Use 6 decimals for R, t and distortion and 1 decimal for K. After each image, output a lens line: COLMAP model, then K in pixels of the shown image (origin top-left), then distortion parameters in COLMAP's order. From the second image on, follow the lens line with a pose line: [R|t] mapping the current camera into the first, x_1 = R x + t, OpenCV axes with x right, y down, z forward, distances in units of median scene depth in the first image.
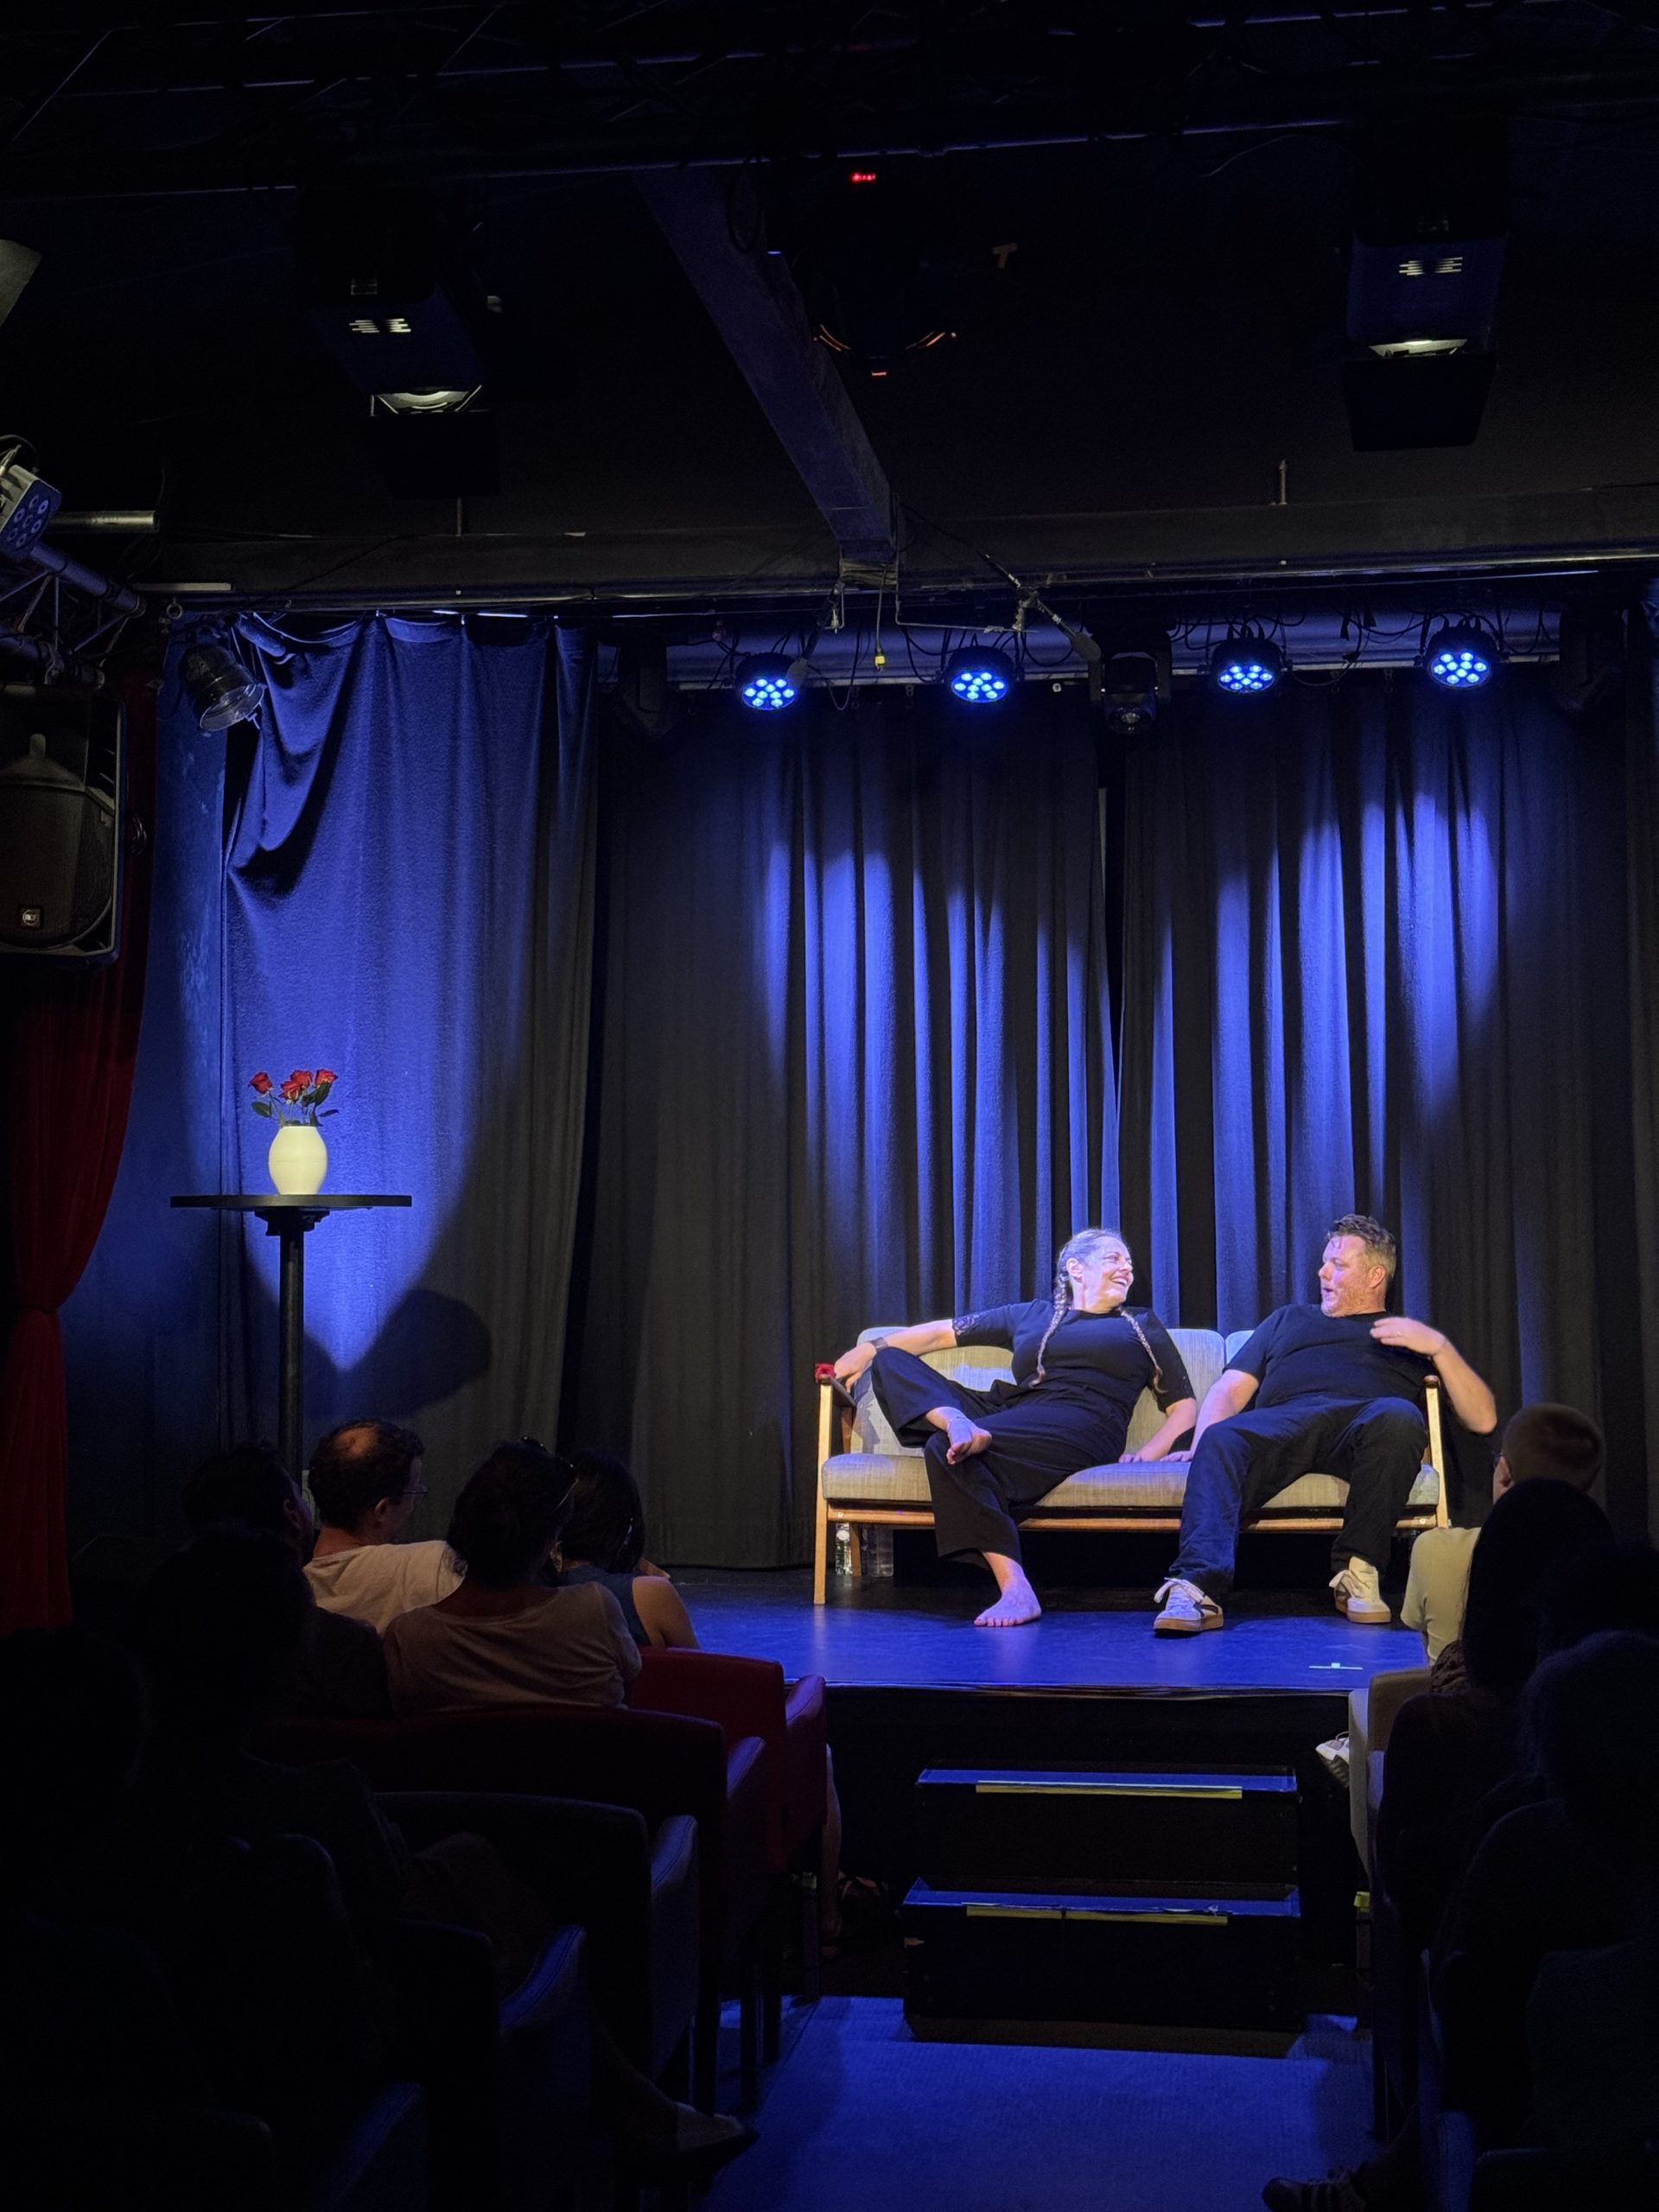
lens RADIAL K [[3061.1, 0, 829.5], [0, 3061.1, 1106.0], [0, 0, 1]] dist [0.152773, 0.104133]
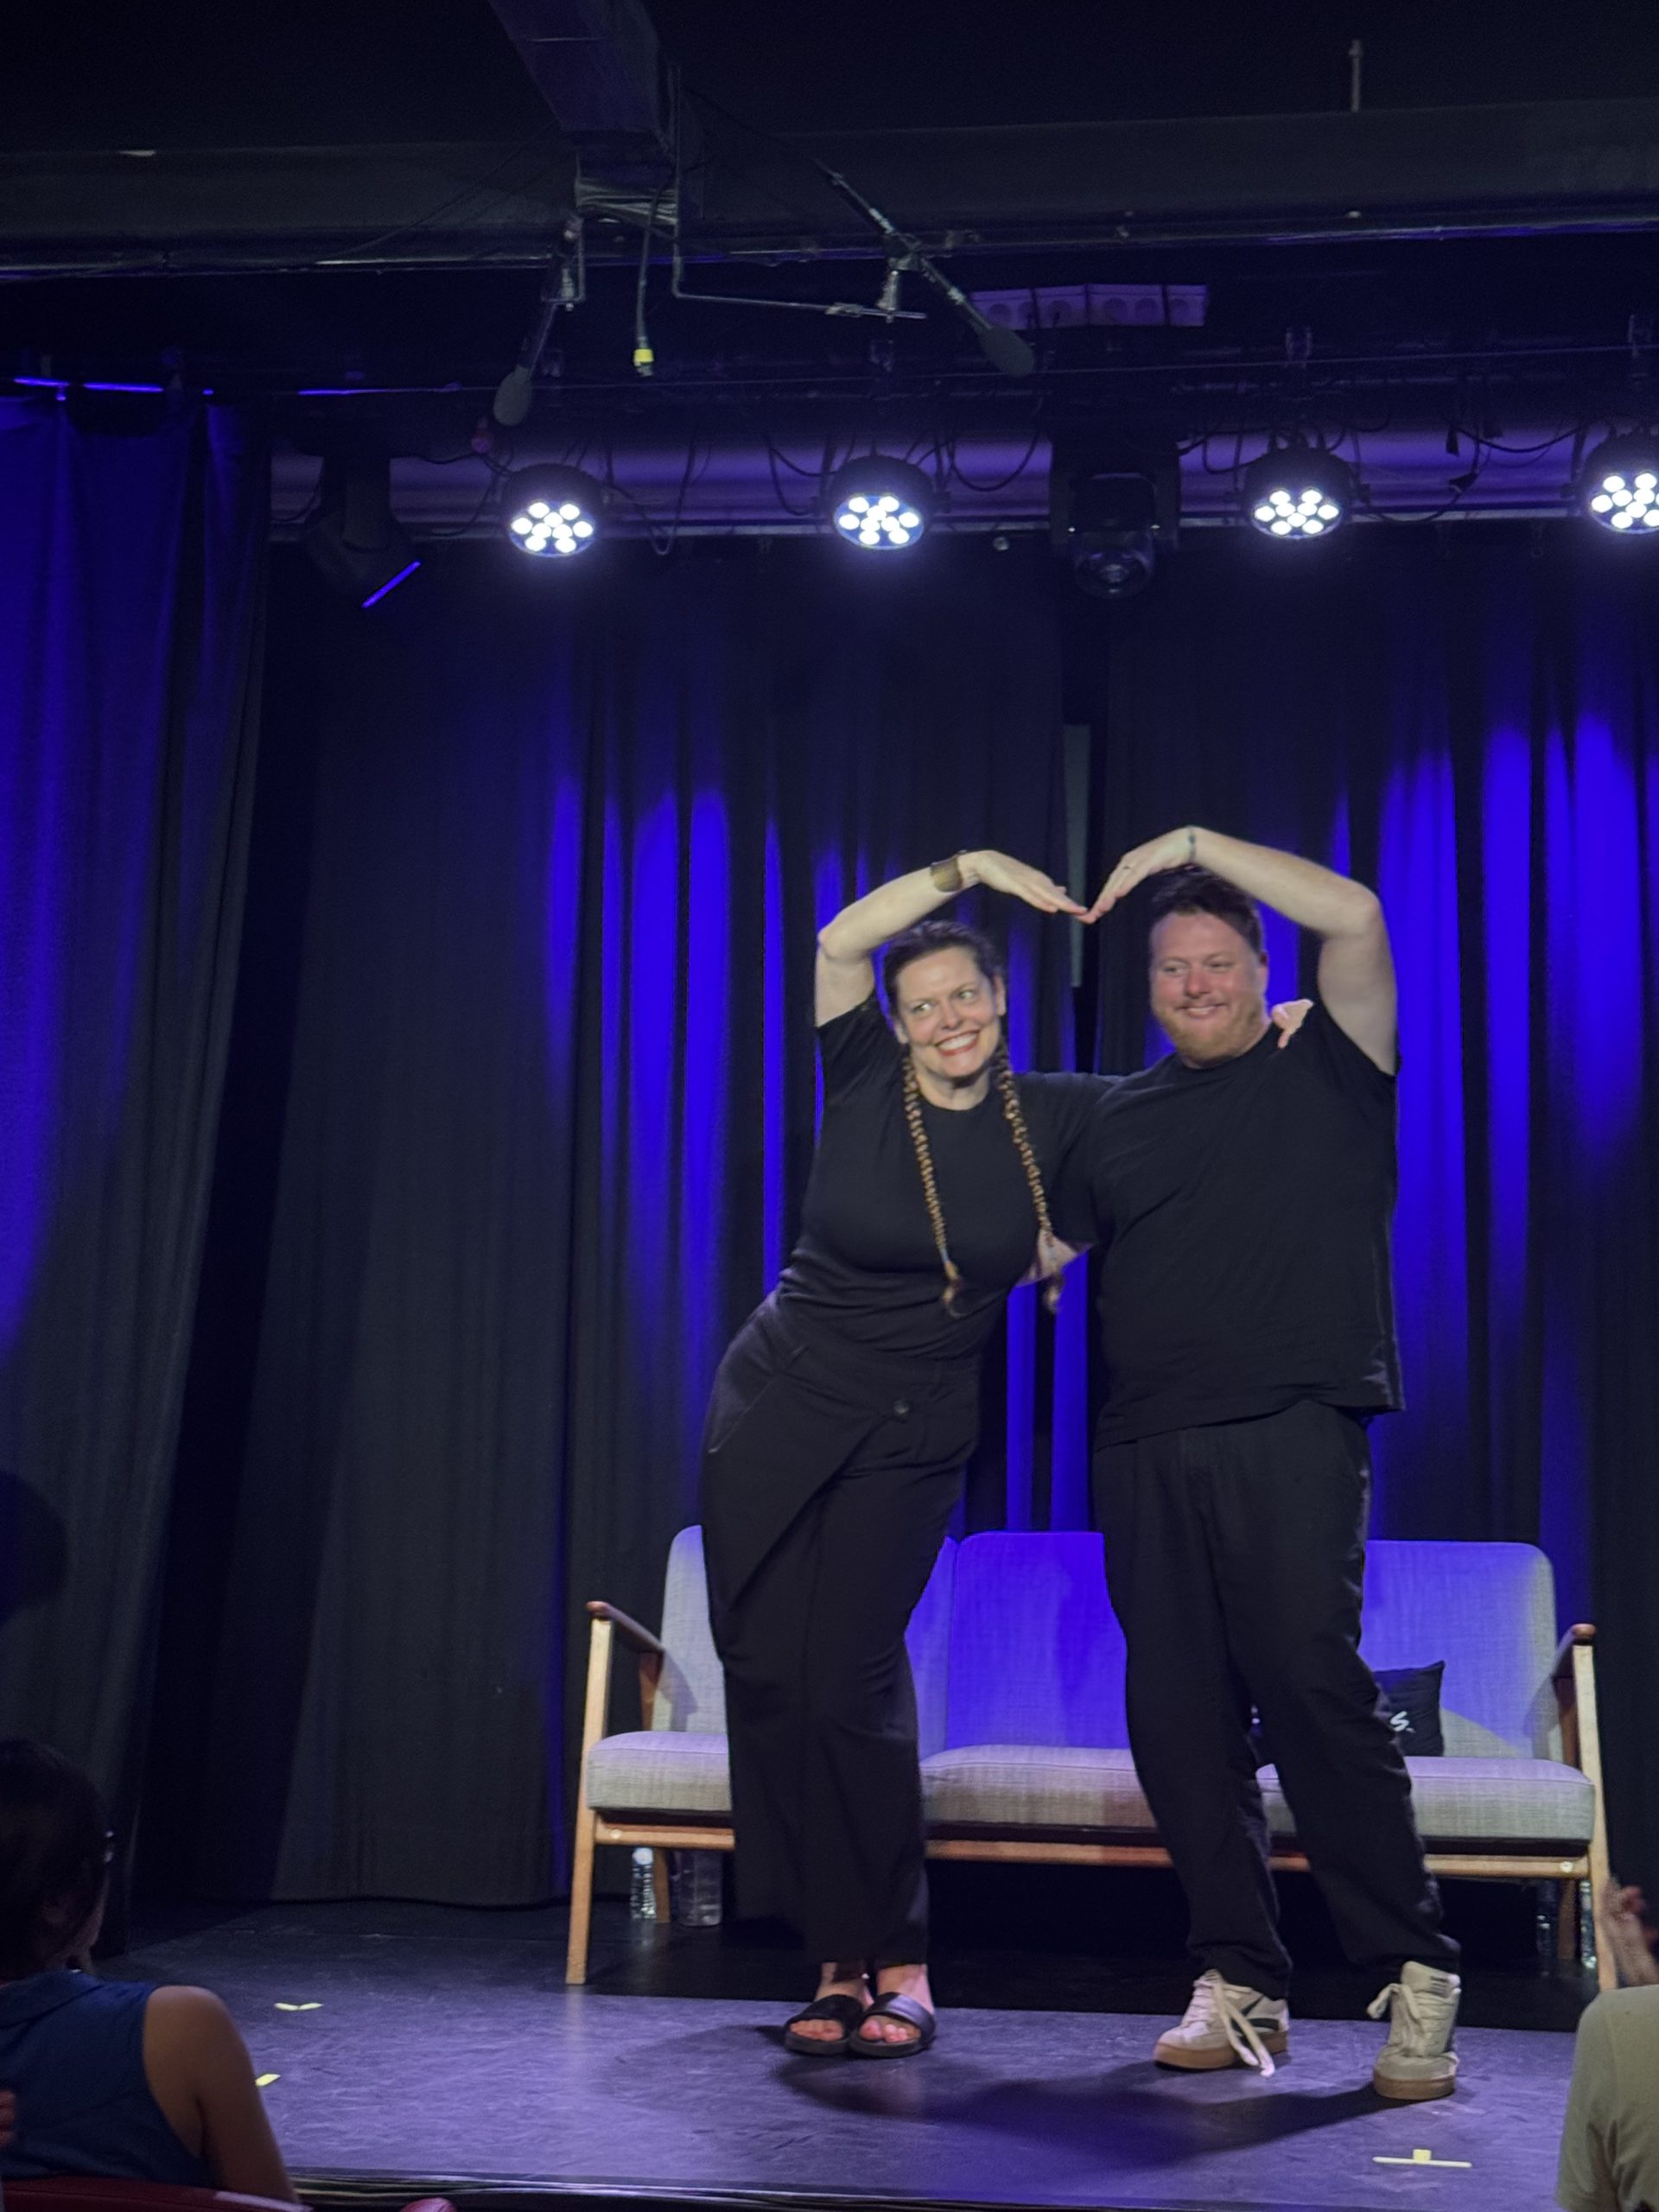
lens RADIAL K [[3542.7, 0, 829.5], [0, 3542.7, 1106.0], [0, 0, 1]] dist [0.135149, 0.004166]
pose [[0.999800, 0.019901, -0.001892, 0.043110], [-0.019962, 0.998939, -0.041512, 0.015766], [0.001064, 0.041541, 0.999136, 0.272089]]
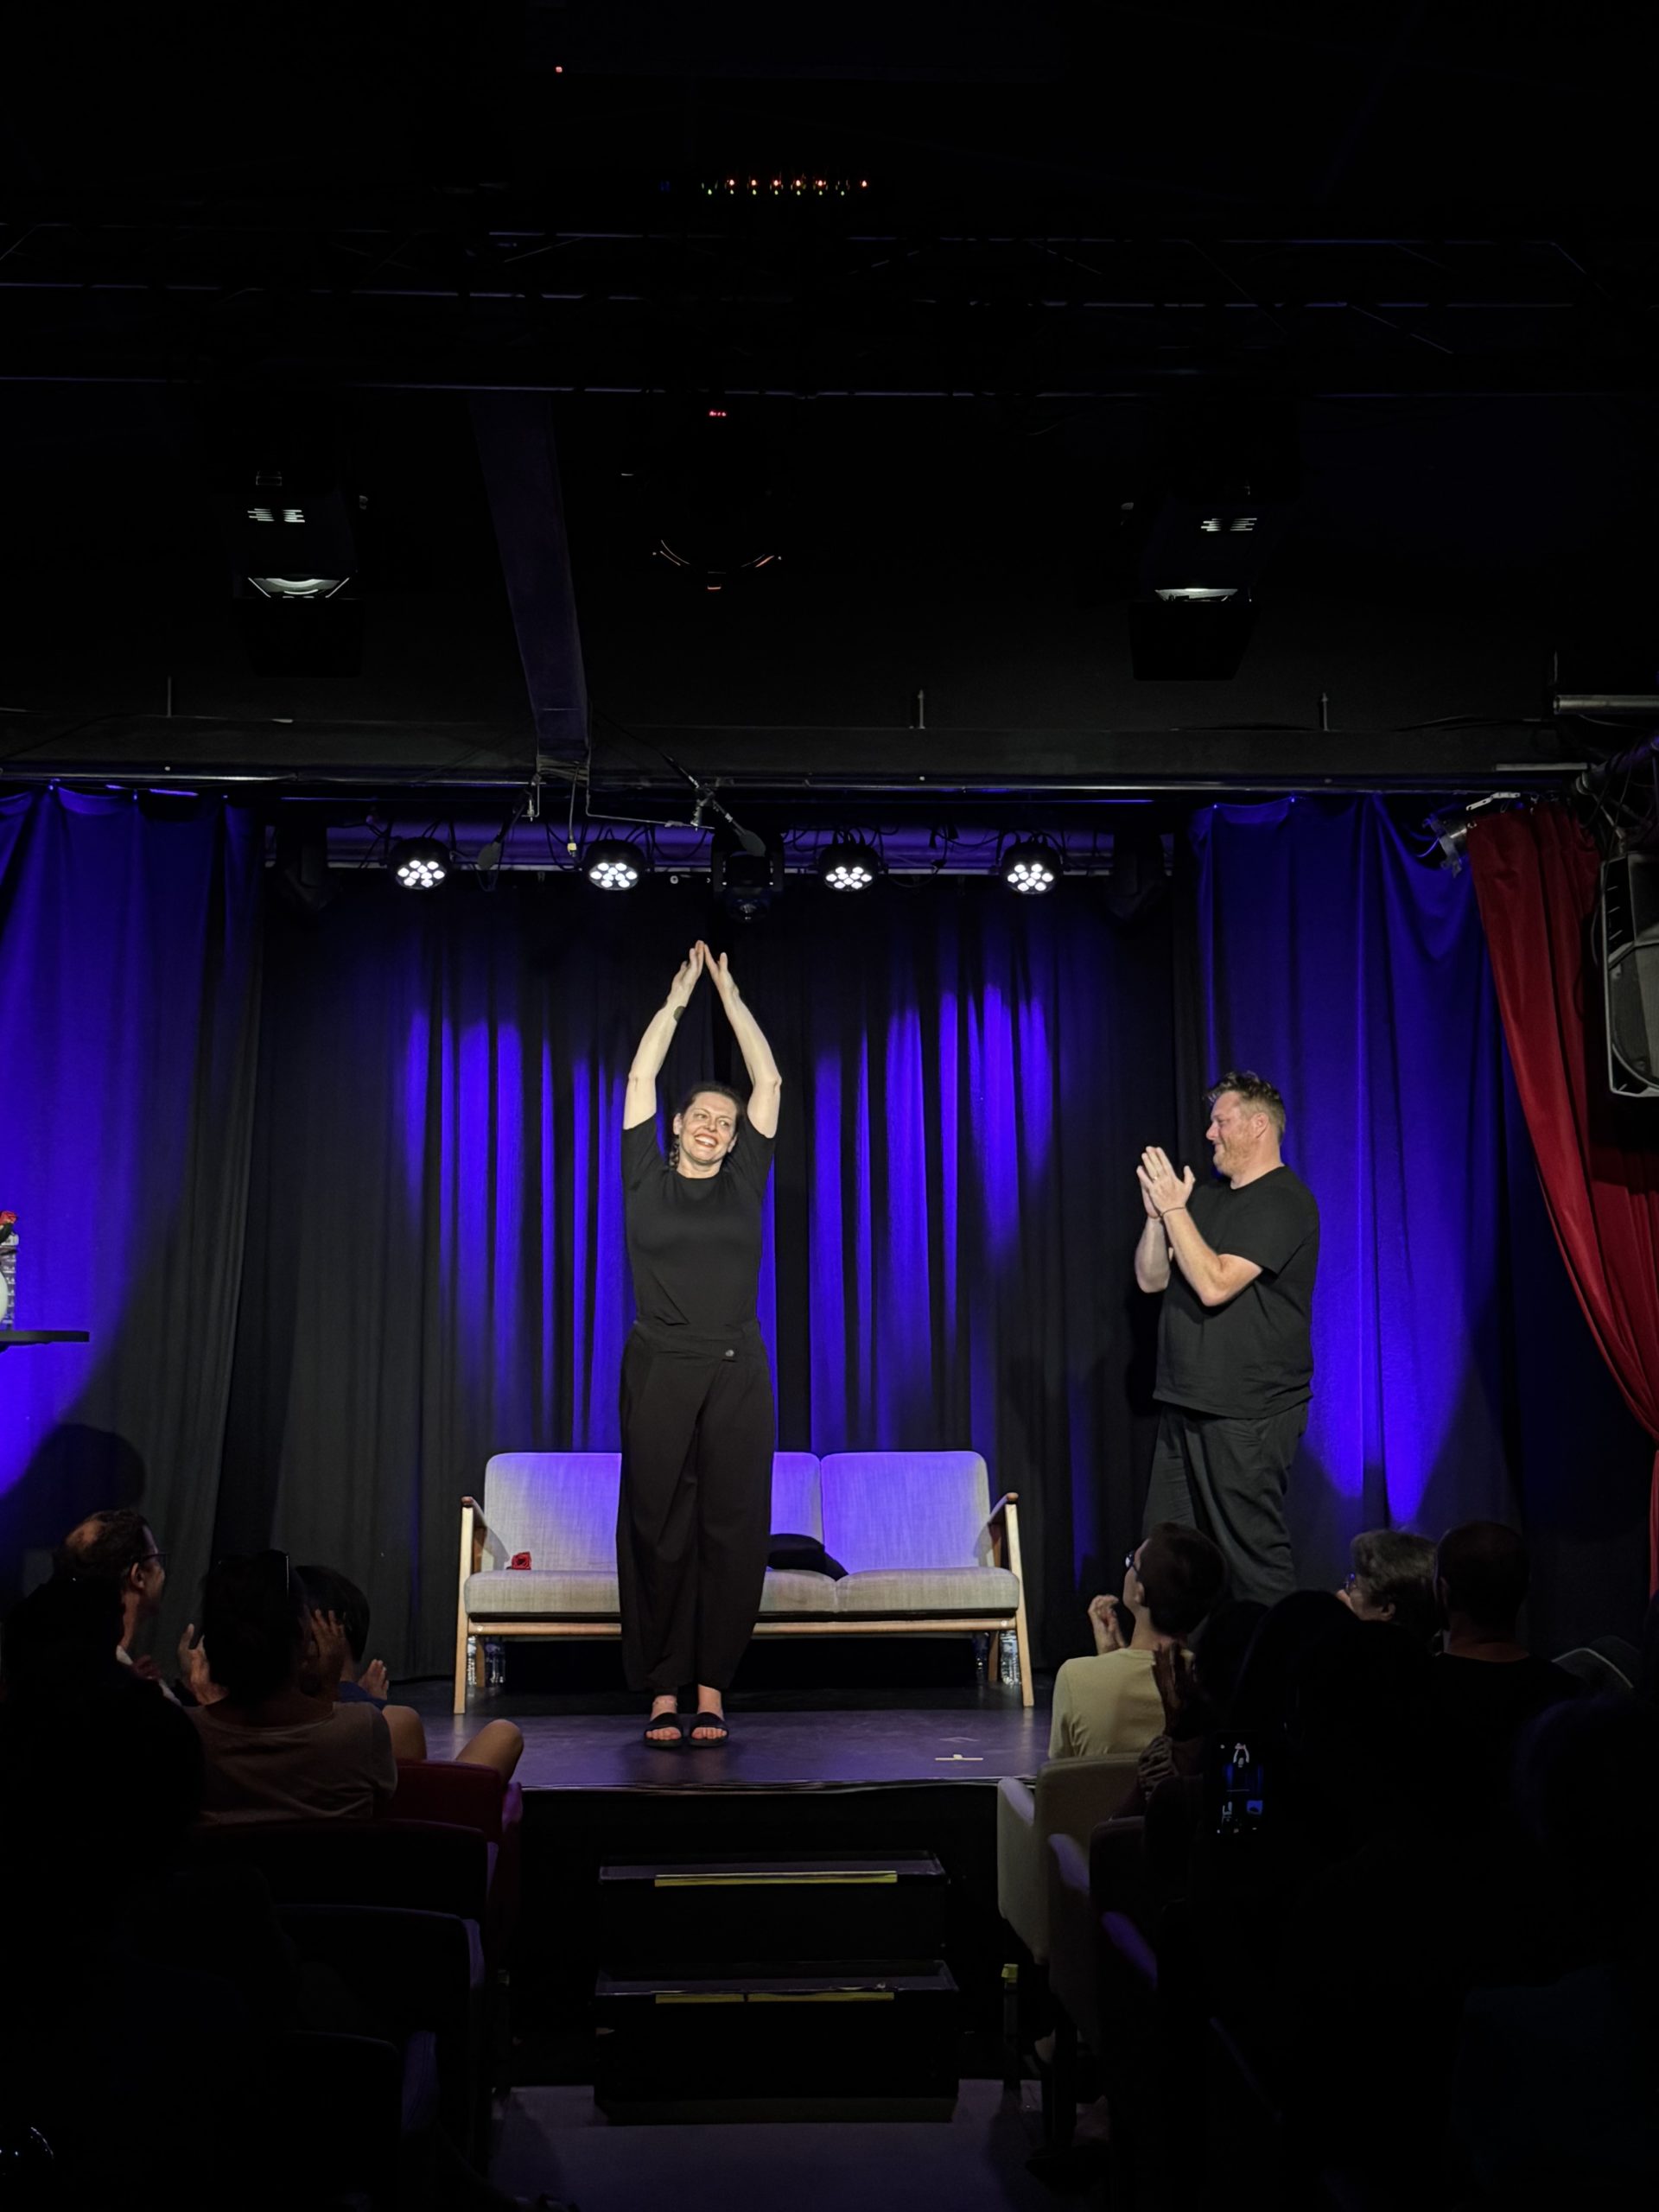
lens RADIAL K [[2712.4, 0, 829.5], [0, 2712.4, 1106.0], [0, 0, 1]] dist [0.148090, -0.015780]
pose [[0.982348, 0.021554, 0.185817, -0.057034], [-0.011397, 0.998391, -0.055554, 0.001126], [-0.186715, 0.052455, 0.981013, 0.020124]]
